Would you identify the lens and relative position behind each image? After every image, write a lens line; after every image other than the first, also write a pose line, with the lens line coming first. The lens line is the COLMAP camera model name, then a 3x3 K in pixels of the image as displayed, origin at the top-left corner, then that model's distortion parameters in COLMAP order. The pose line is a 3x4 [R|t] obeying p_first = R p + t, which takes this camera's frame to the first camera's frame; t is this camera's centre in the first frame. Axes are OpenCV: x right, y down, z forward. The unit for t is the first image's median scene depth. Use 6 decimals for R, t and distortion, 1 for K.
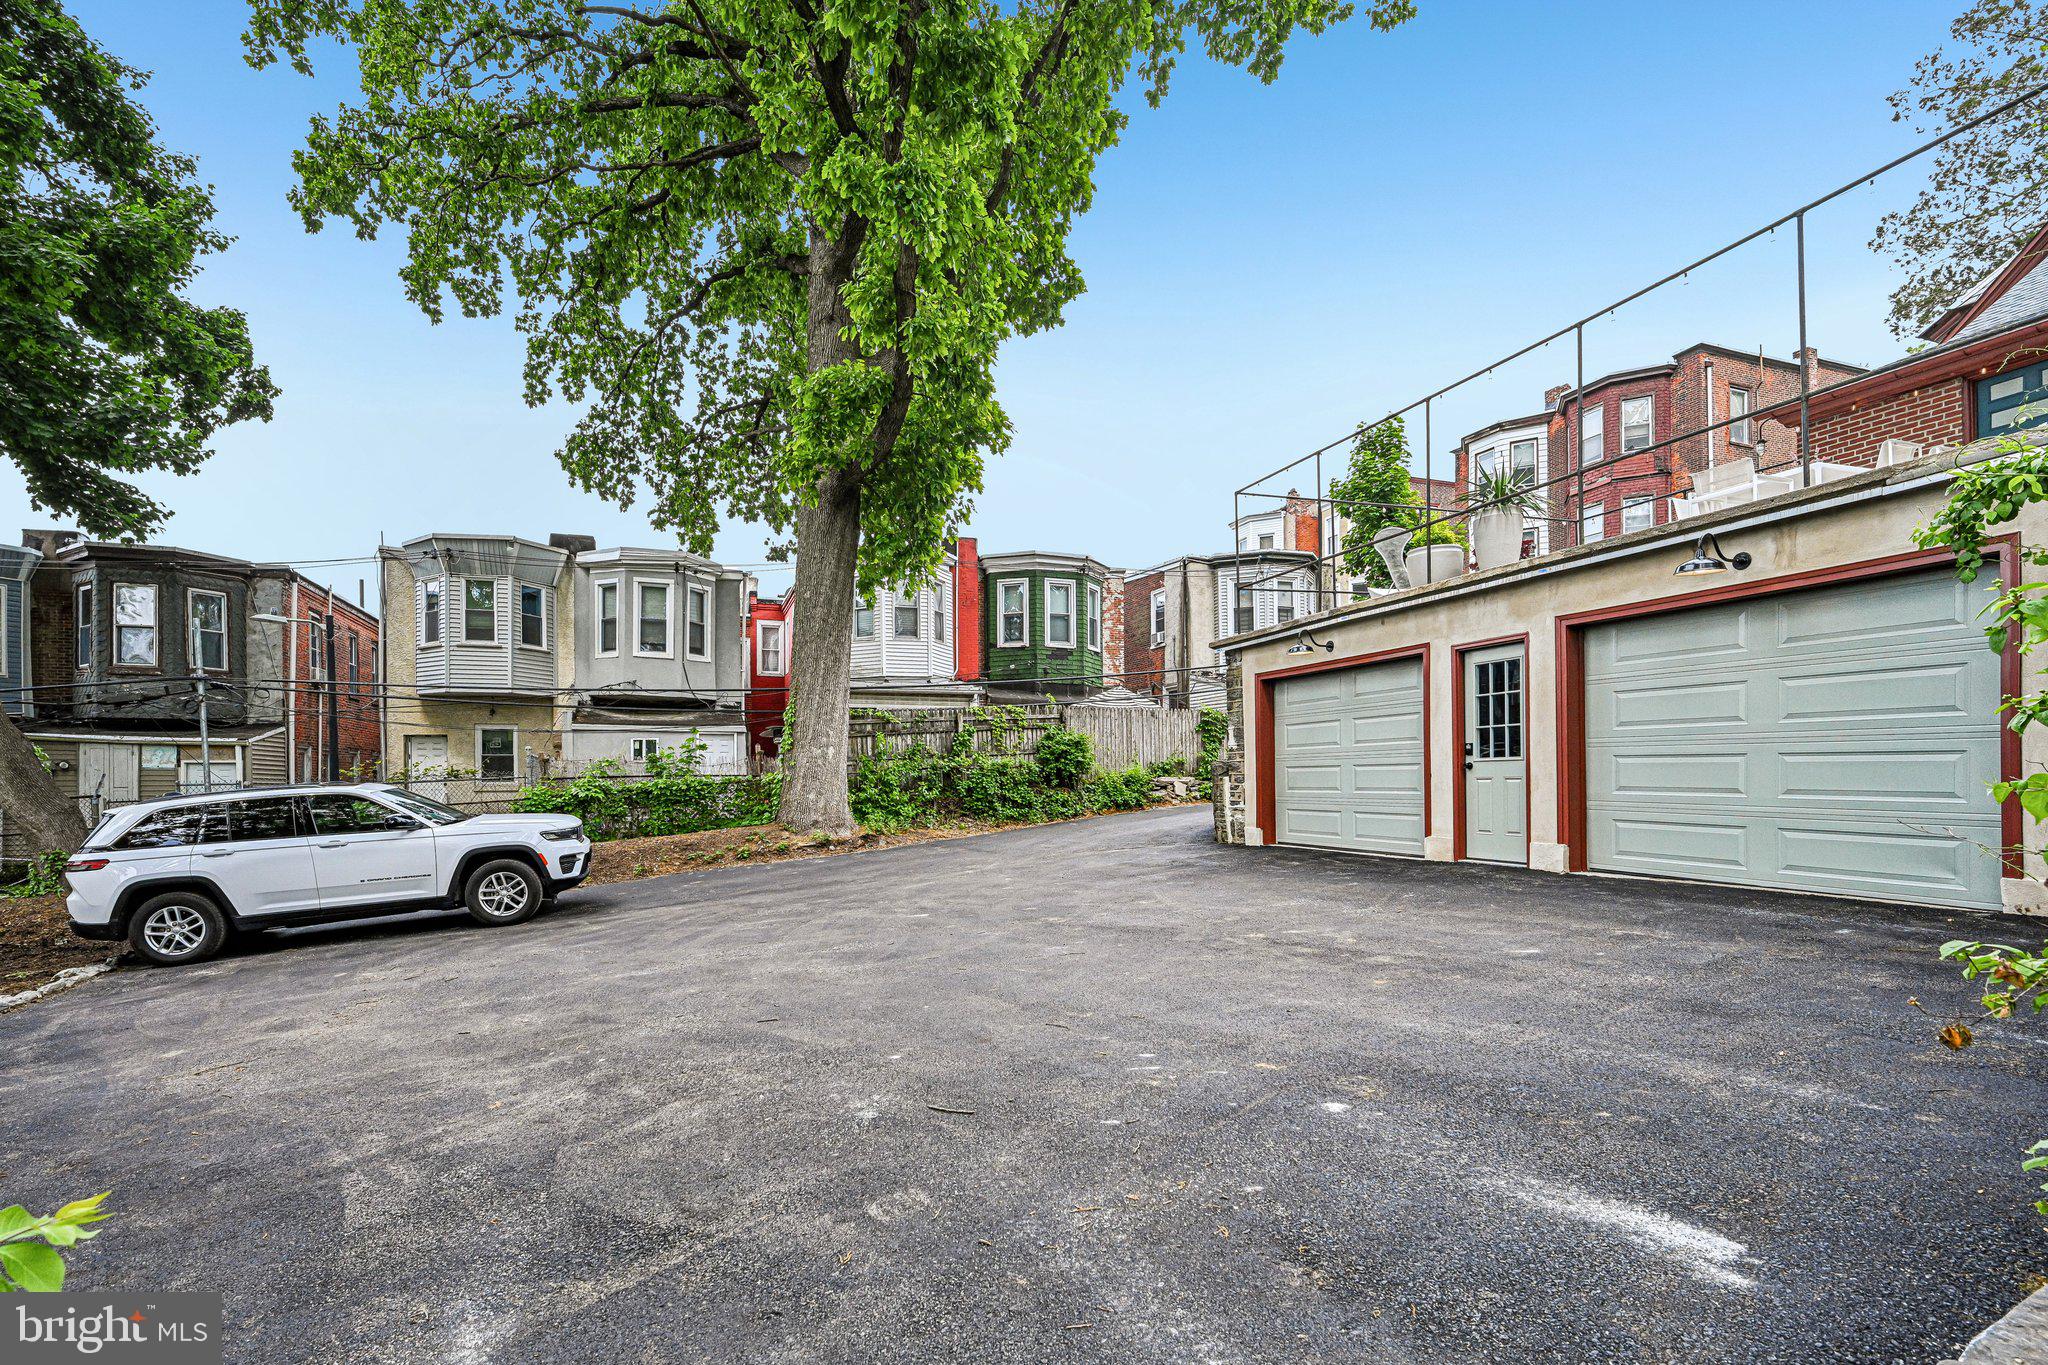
lens RADIAL K [[948.9, 0, 1013.8], [0, 948.9, 771.7], [0, 0, 1]] dist [-0.000361, 0.003000]
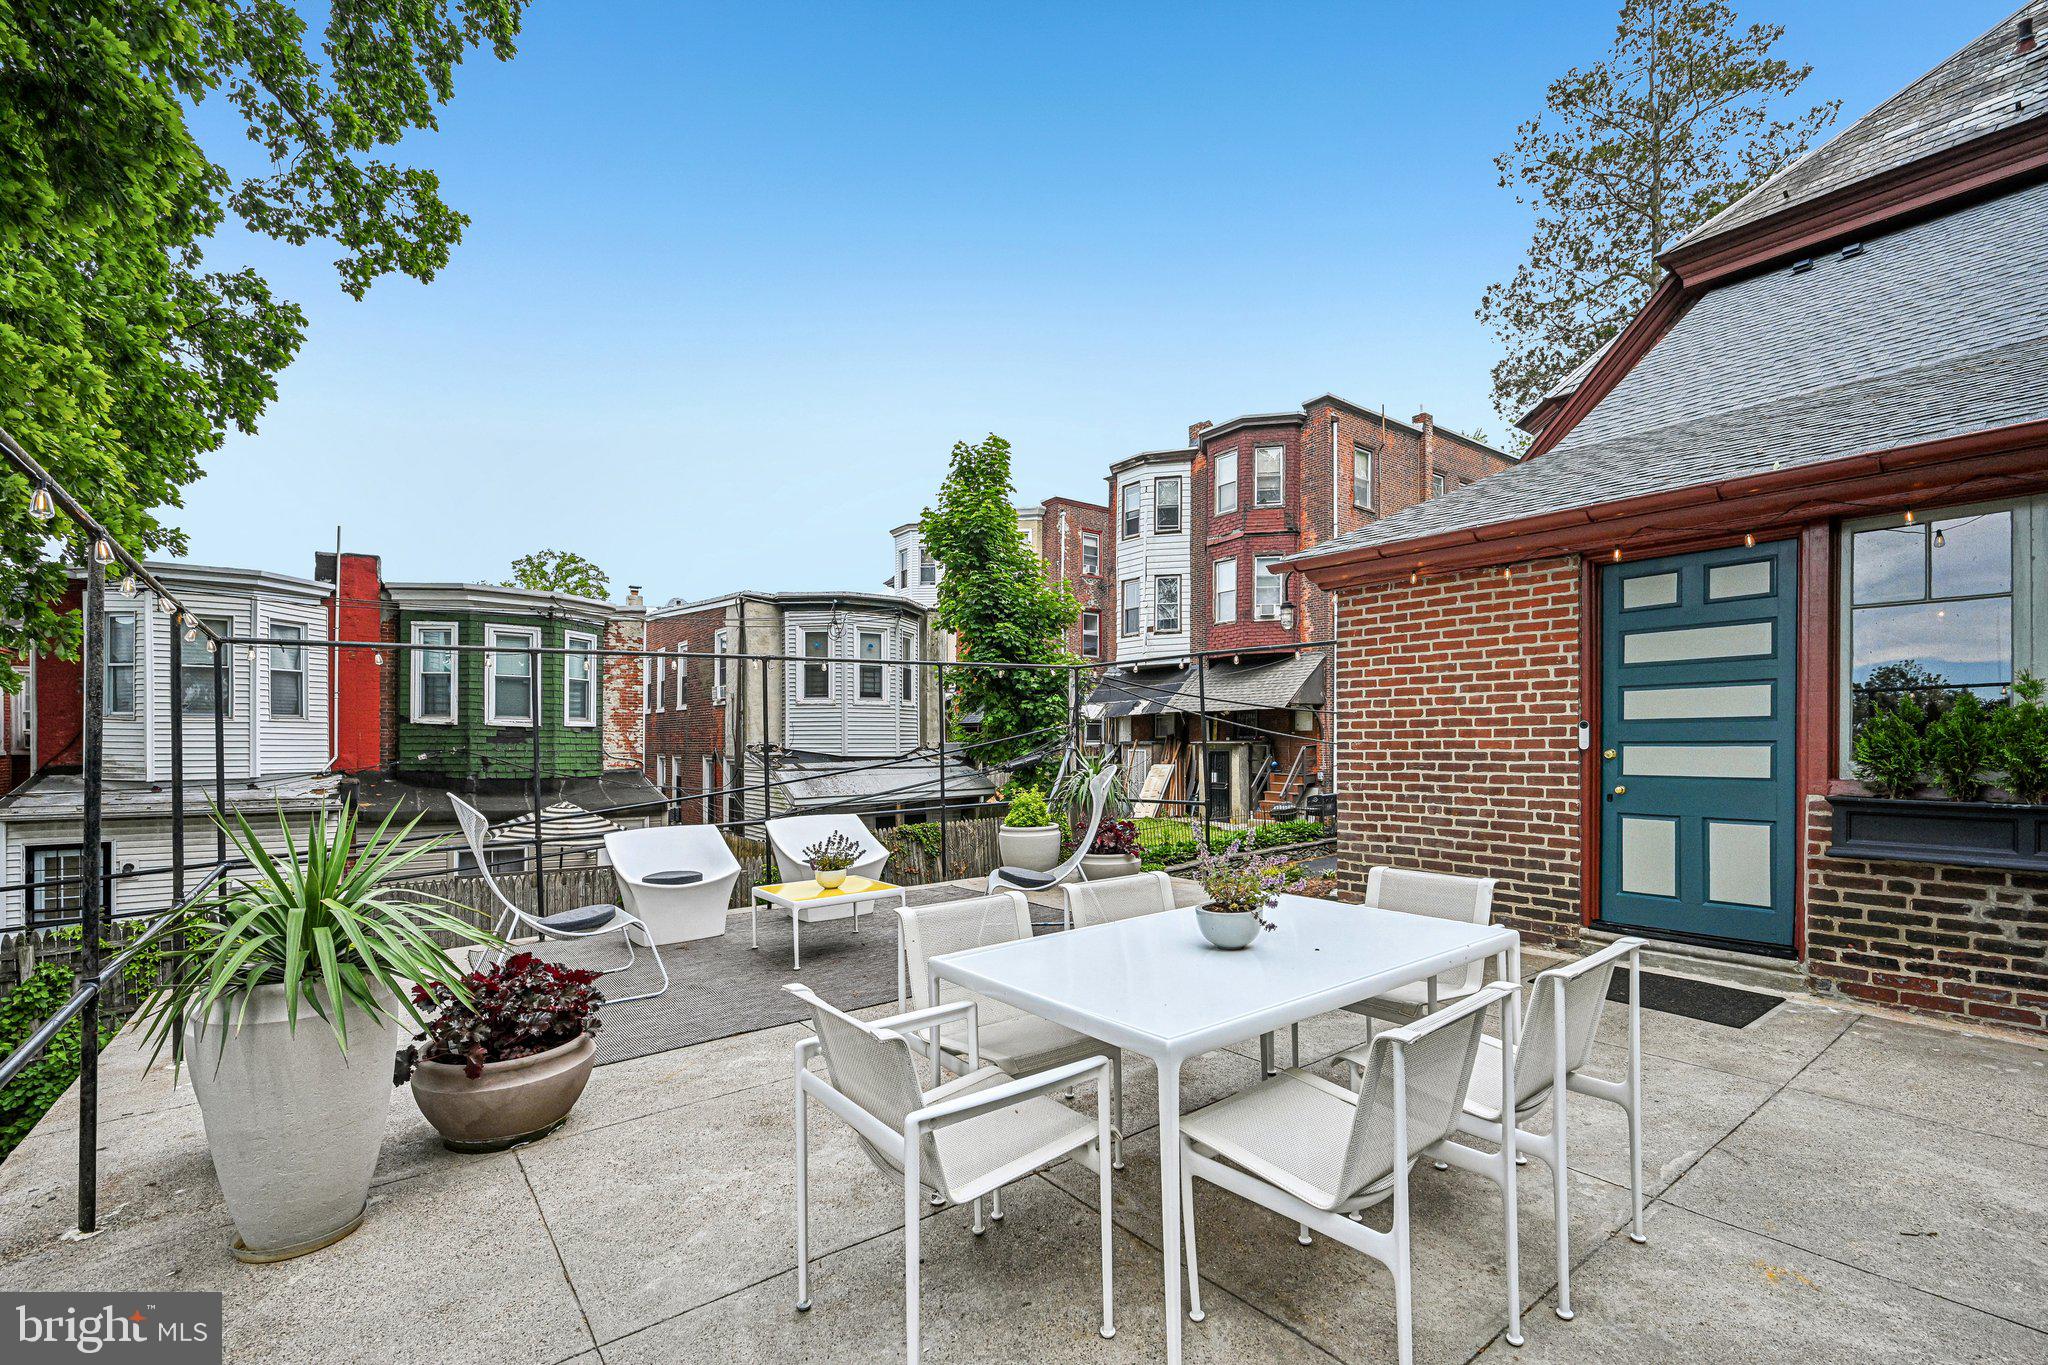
lens RADIAL K [[901.2, 0, 1077.8], [0, 901.2, 769.8], [0, 0, 1]] dist [0.000266, 0.000548]
pose [[0.950661, -0.003253, 0.310214, 0.246905], [-0.008225, 0.999329, 0.035685, -0.131241], [-0.310122, -0.036475, 0.949997, 0.259725]]
